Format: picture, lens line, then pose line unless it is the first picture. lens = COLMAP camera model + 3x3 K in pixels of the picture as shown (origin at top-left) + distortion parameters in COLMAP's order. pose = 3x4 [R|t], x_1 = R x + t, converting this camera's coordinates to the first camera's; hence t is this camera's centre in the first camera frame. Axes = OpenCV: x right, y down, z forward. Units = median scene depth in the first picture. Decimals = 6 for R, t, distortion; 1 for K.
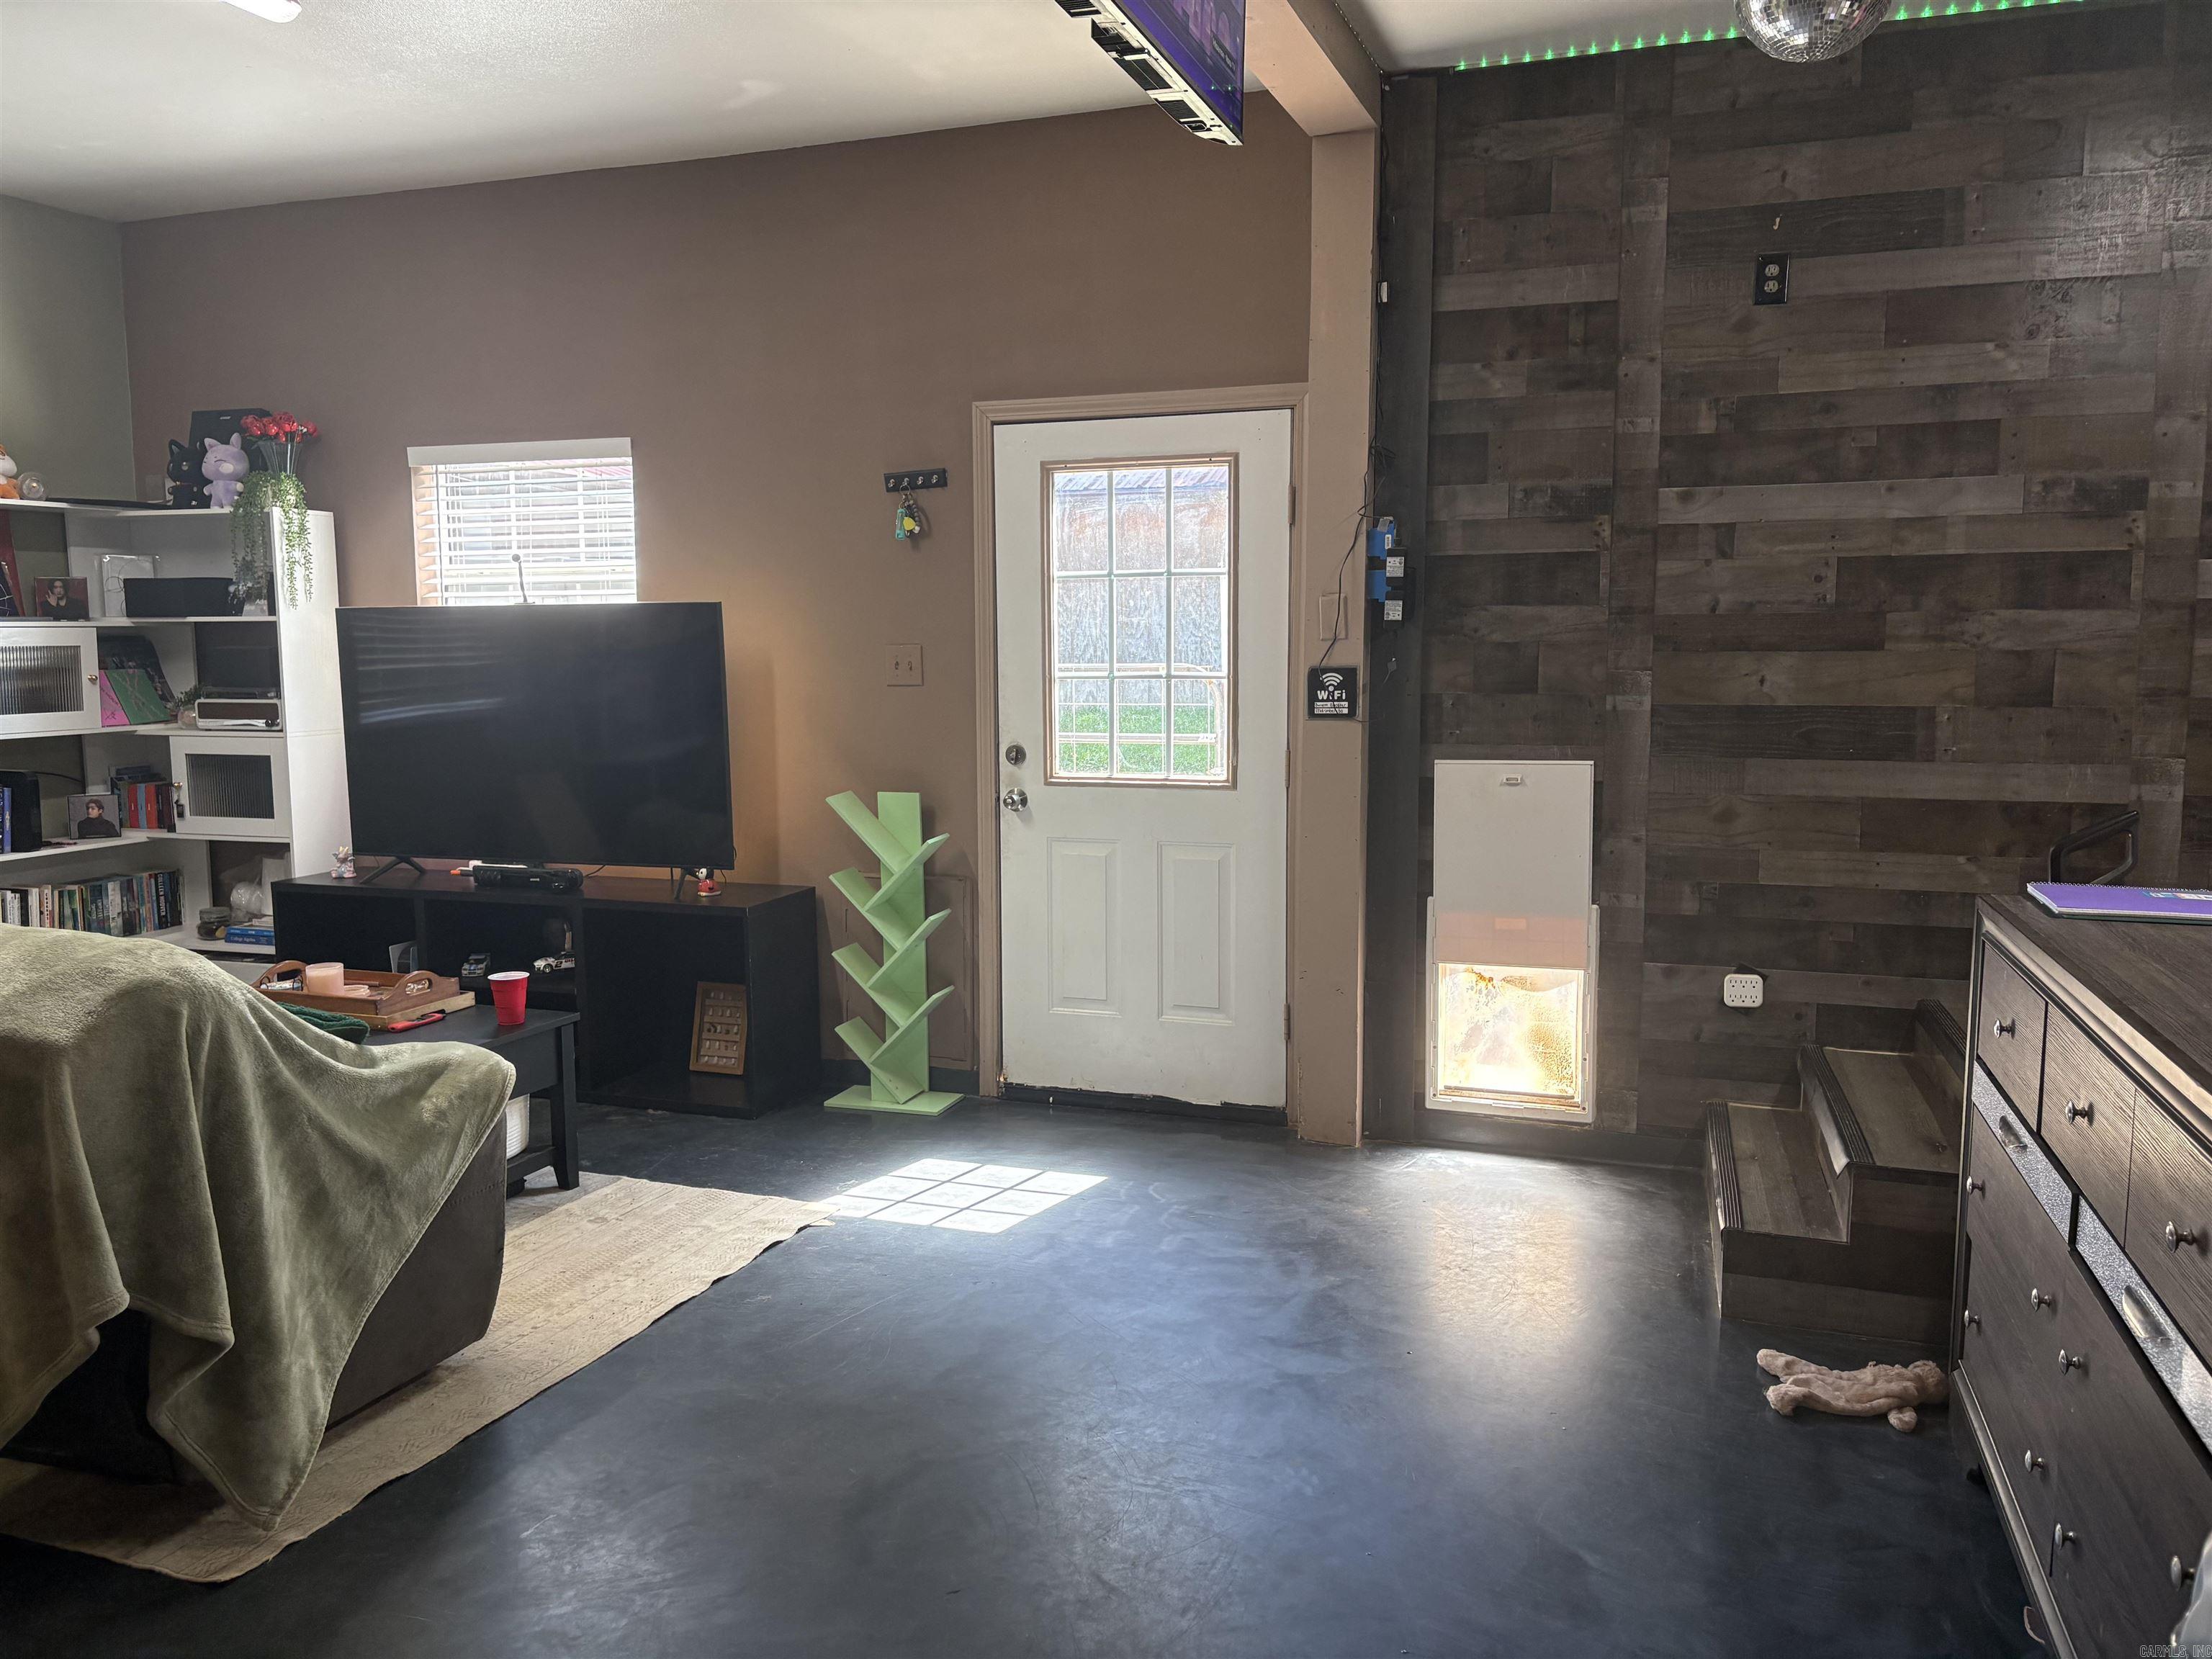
lens RADIAL K [[1665.4, 0, 1105.8], [0, 1665.4, 824.8], [0, 0, 1]] dist [0.051616, -0.077420]
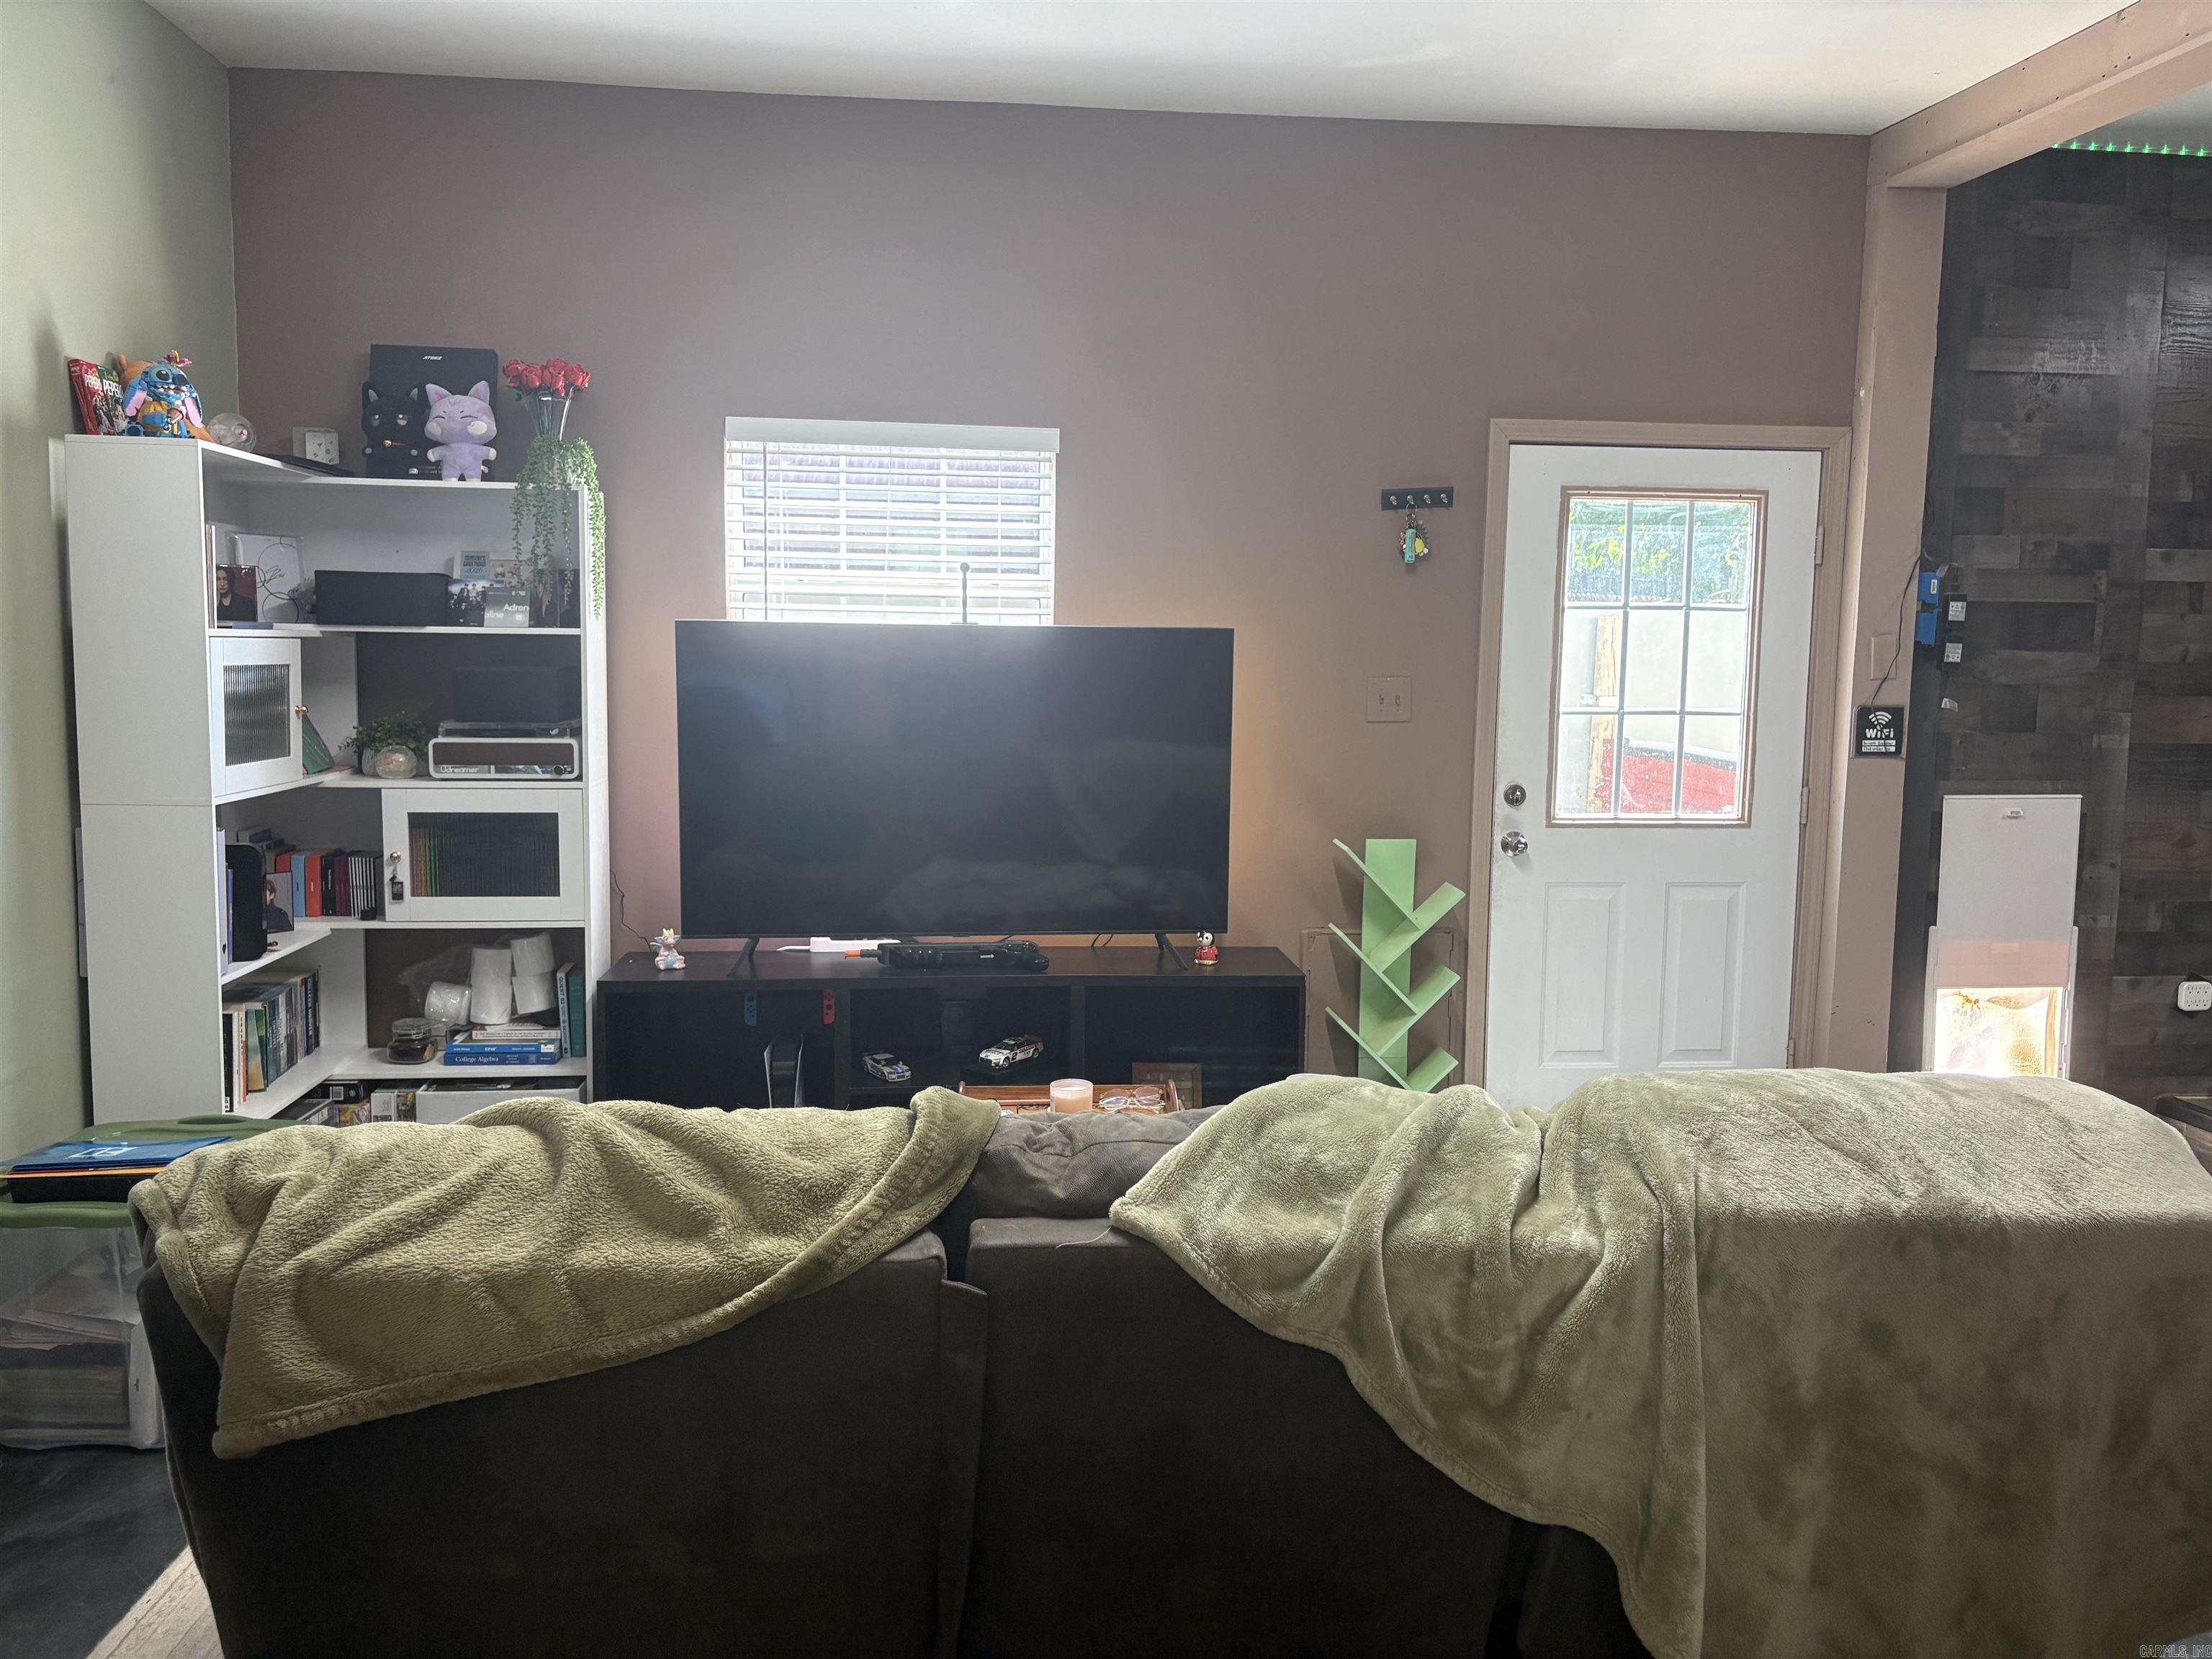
lens RADIAL K [[1665.4, 0, 1105.8], [0, 1665.4, 824.8], [0, 0, 1]] dist [0.051616, -0.077420]
pose [[0.910472, -0.027568, 0.412652, -0.709976], [0.027369, 0.999605, 0.006393, -0.041290], [-0.412665, 0.005473, 0.910866, 0.257034]]
